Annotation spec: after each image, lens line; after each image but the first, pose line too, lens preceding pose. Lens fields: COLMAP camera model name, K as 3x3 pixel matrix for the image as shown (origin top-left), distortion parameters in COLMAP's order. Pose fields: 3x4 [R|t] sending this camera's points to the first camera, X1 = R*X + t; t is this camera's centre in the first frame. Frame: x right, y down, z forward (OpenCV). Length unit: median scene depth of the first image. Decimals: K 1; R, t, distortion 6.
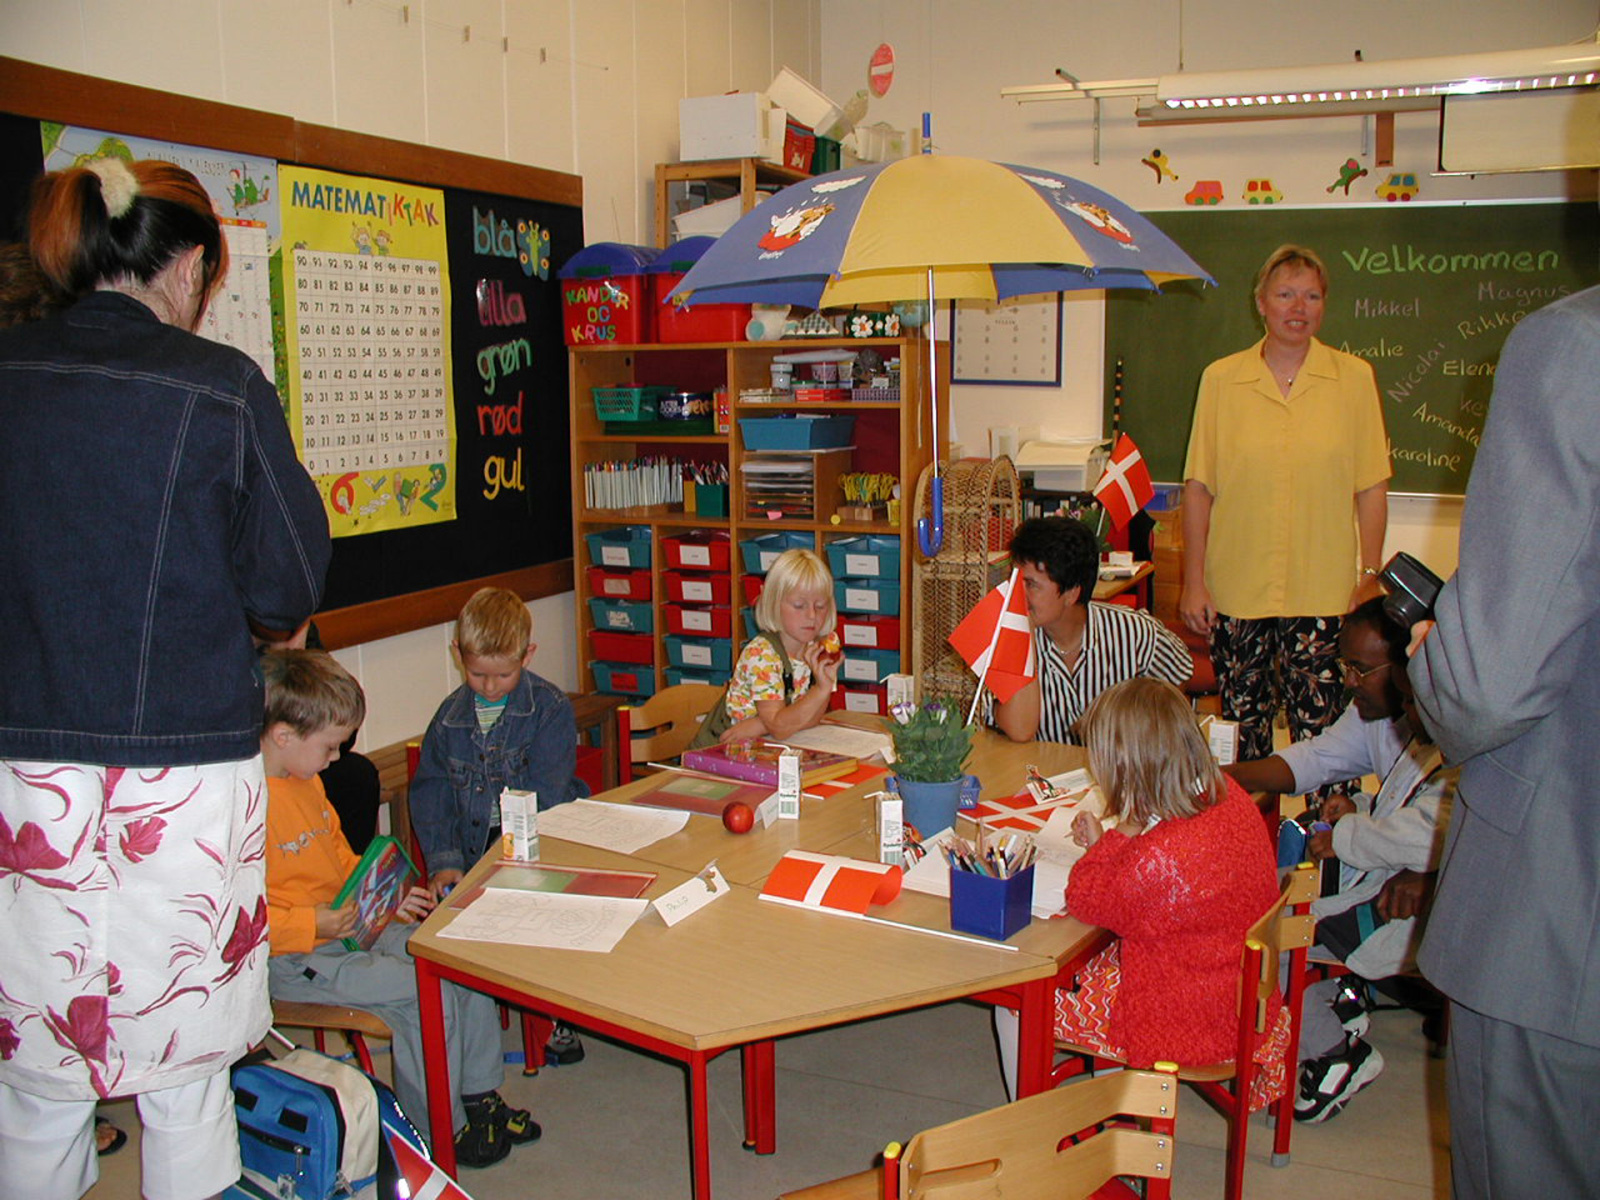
lens RADIAL K [[1494.6, 0, 815.8], [0, 1494.6, 603.0], [0, 0, 1]] dist [-0.234924, 0.287515]
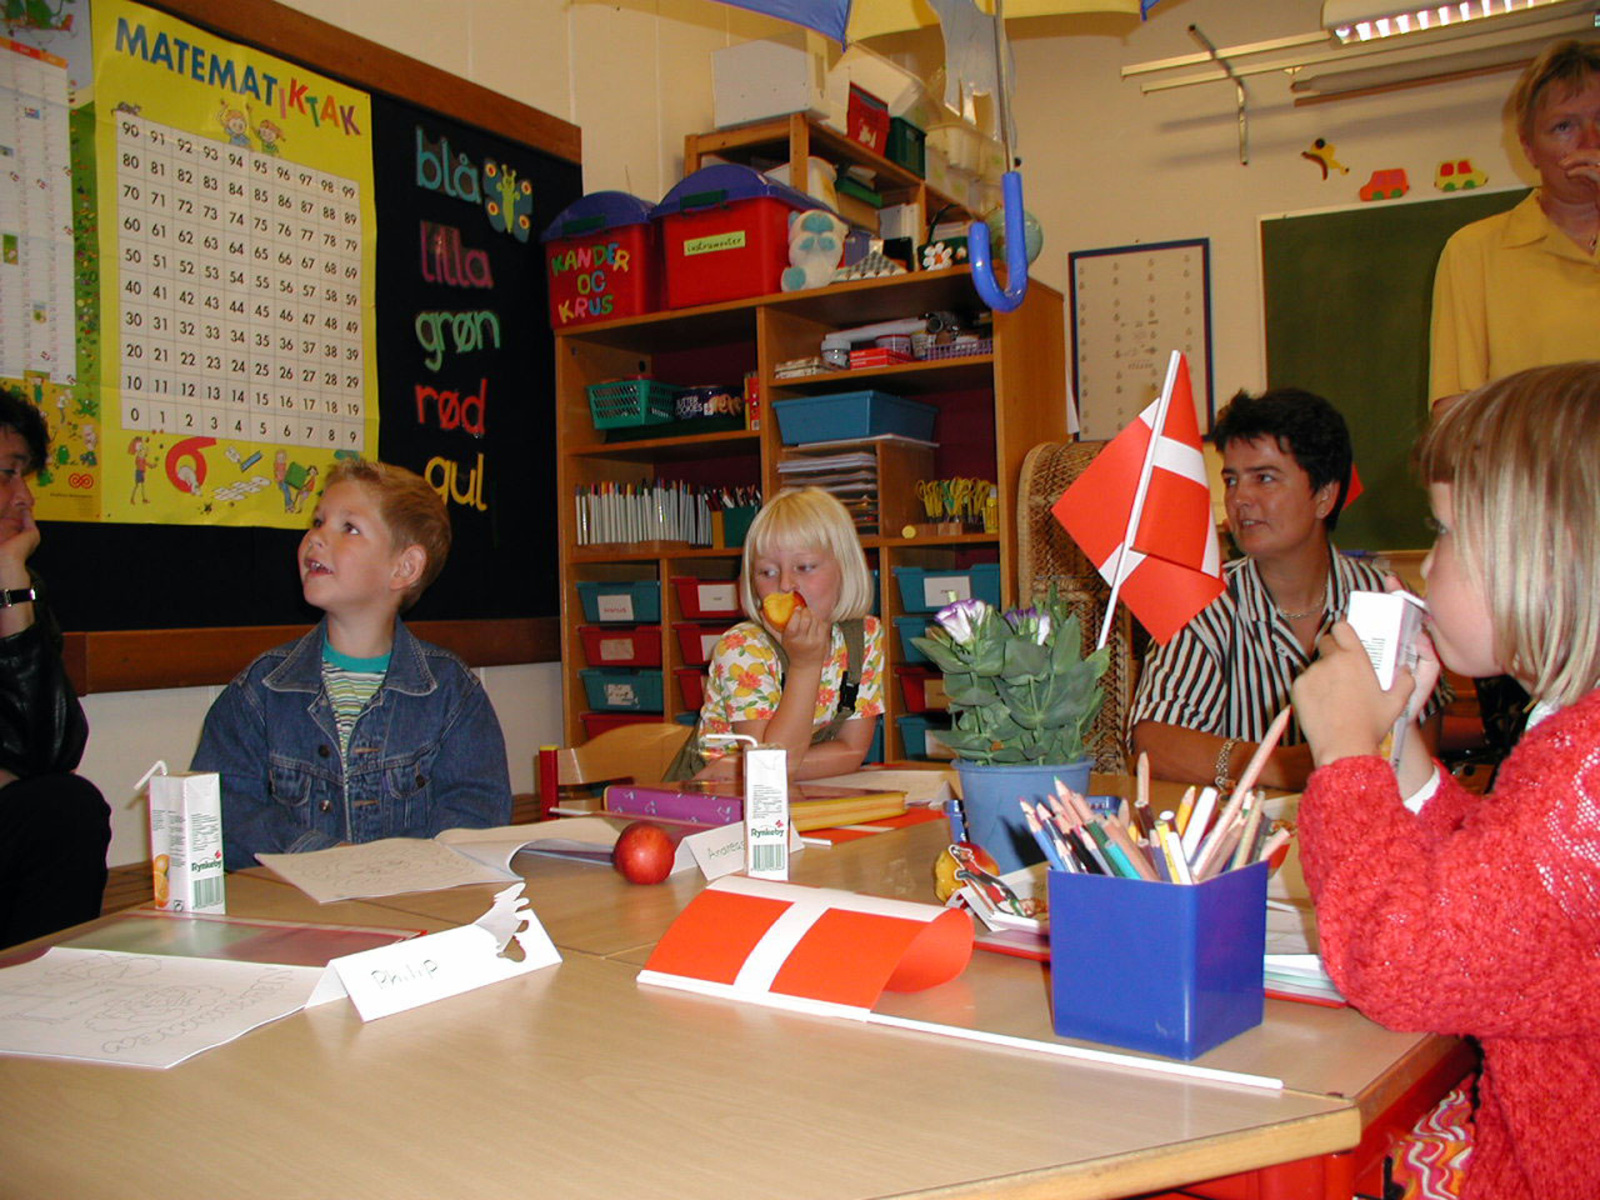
lens RADIAL K [[1494.6, 0, 815.8], [0, 1494.6, 603.0], [0, 0, 1]] dist [-0.234924, 0.287515]
pose [[0.995440, -0.020518, -0.093152, 0.034477], [0.005803, 0.987810, -0.155558, 0.086837], [0.095208, 0.154308, 0.983425, 0.309052]]
